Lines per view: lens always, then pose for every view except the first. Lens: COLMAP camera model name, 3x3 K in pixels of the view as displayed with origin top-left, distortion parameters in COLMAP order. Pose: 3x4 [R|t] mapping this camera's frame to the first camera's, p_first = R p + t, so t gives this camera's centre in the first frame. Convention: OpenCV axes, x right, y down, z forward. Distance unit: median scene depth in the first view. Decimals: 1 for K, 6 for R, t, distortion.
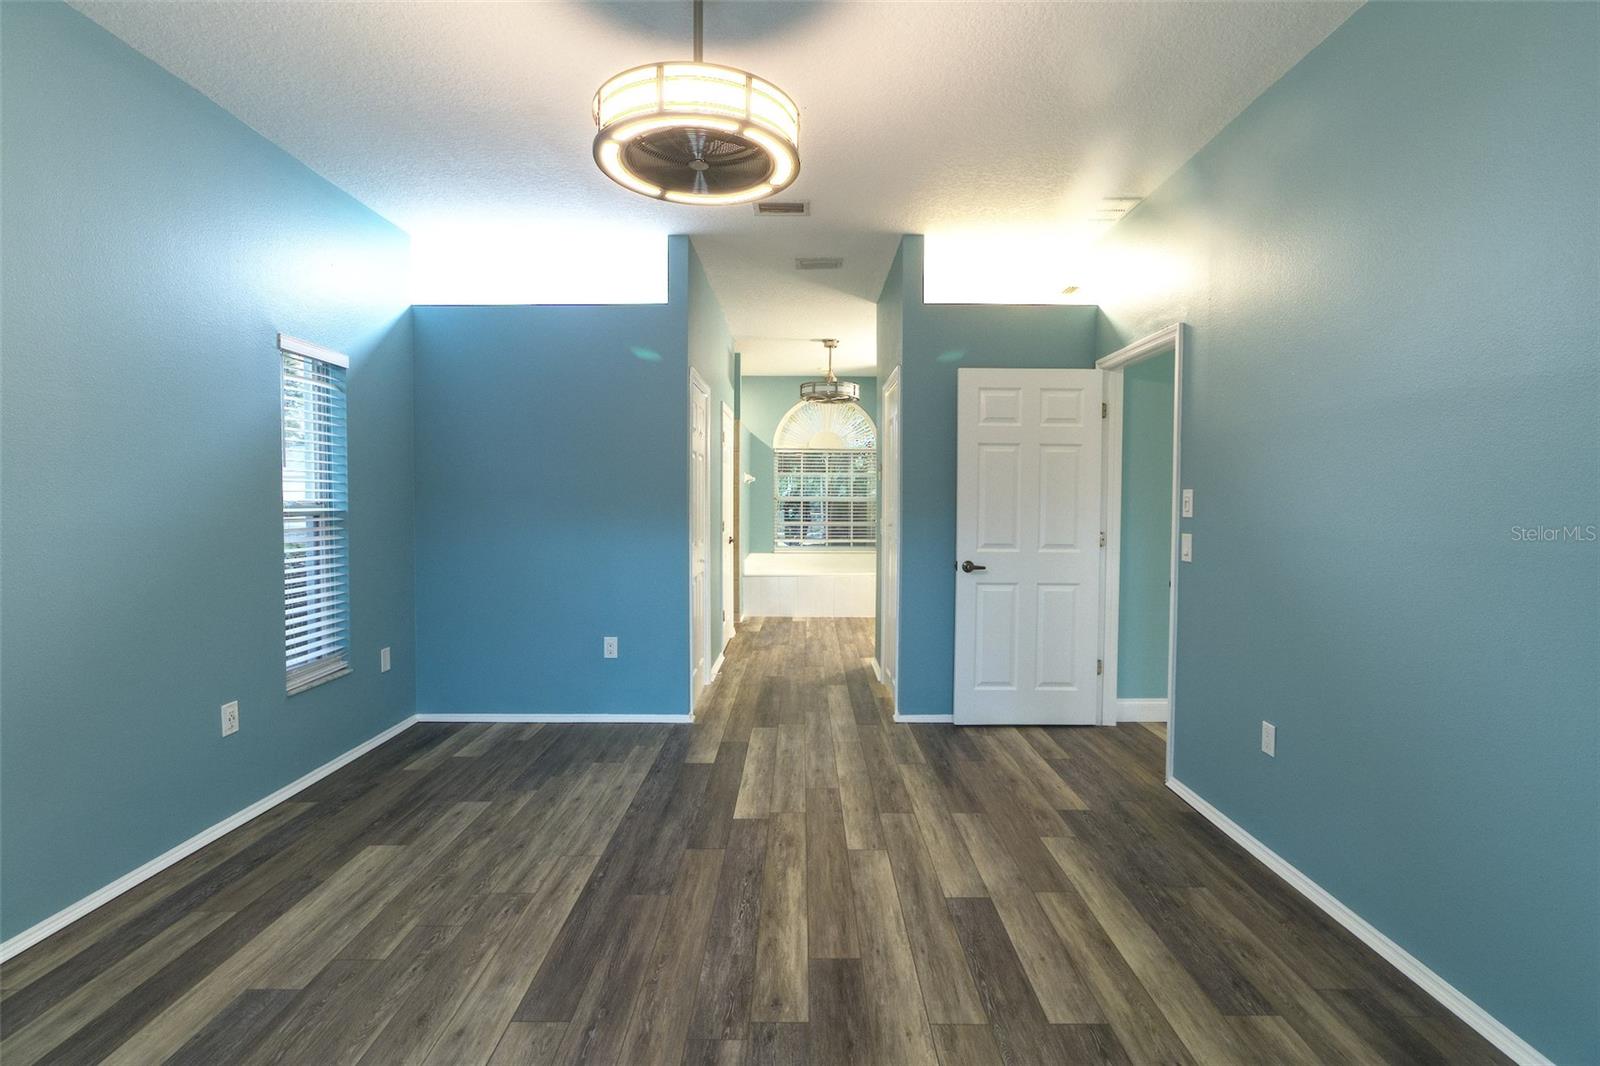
lens RADIAL K [[740.9, 0, 800.1], [0, 740.9, 529.8], [0, 0, 1]] dist [-0.003672, 0.000729]
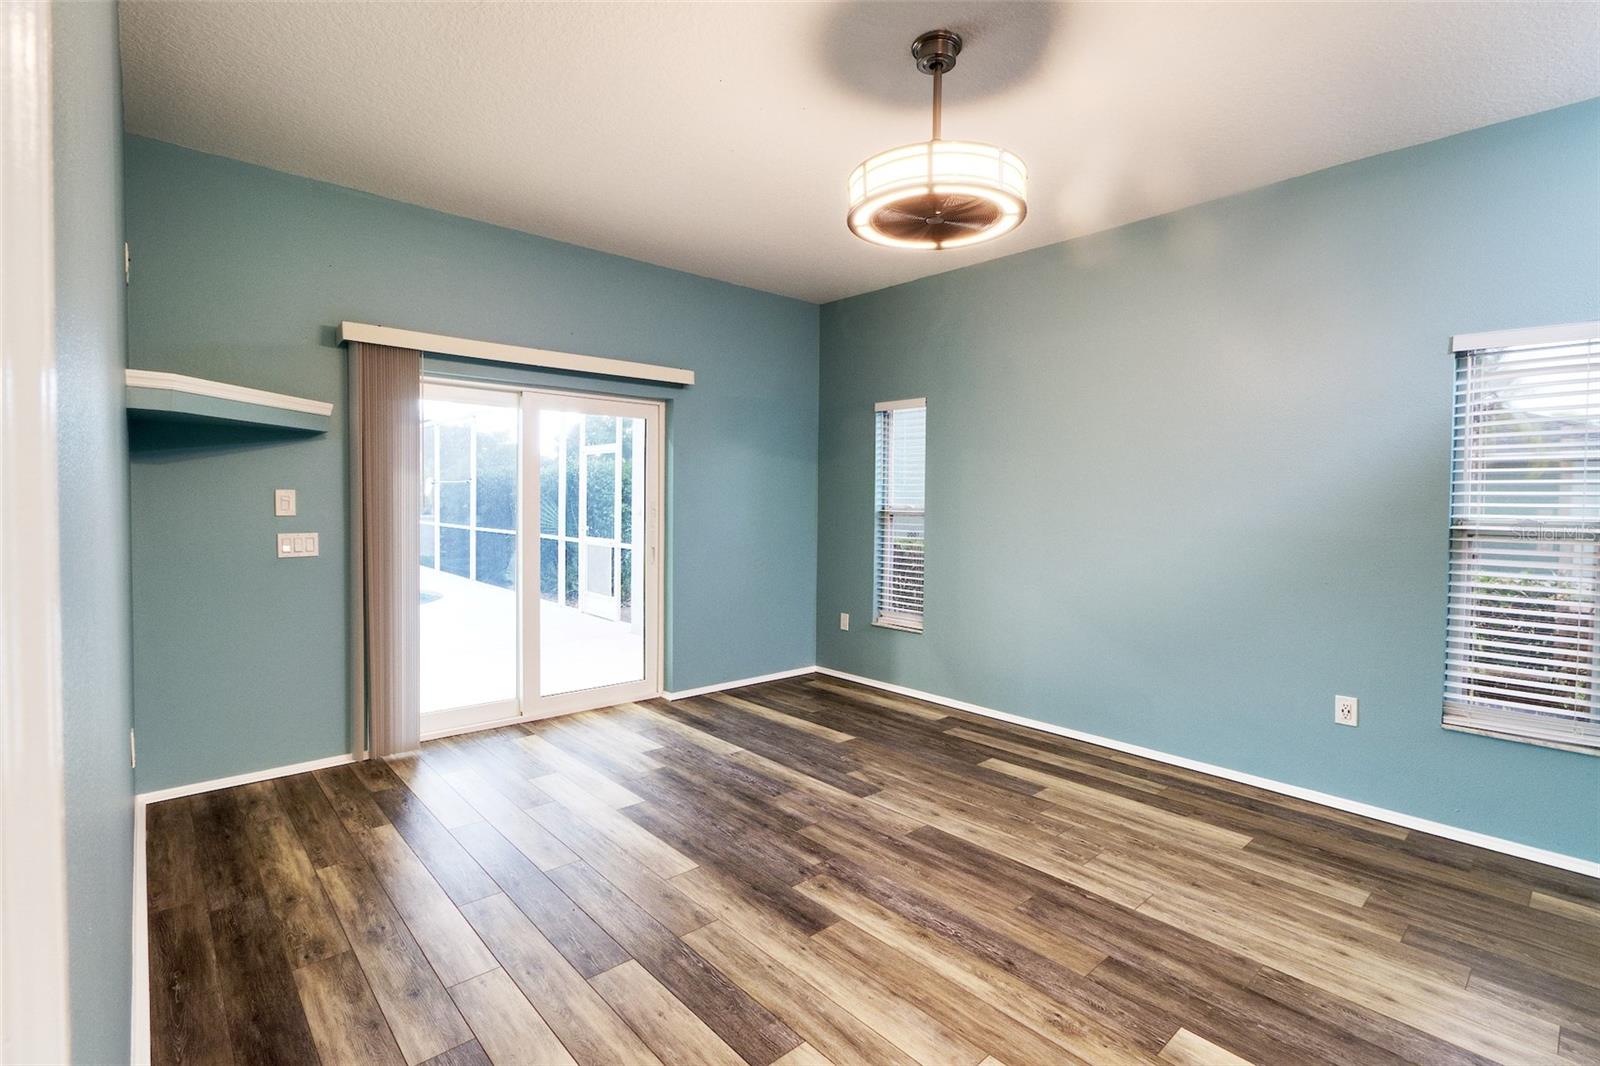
lens RADIAL K [[740.9, 0, 801.2], [0, 740.9, 529.6], [0, 0, 1]] dist [-0.003672, 0.000729]
pose [[-0.744845, 0.015060, -0.667067, 0.713173], [-0.042930, 0.996592, 0.070435, -0.072381], [0.665855, 0.081101, -0.741660, 1.560227]]
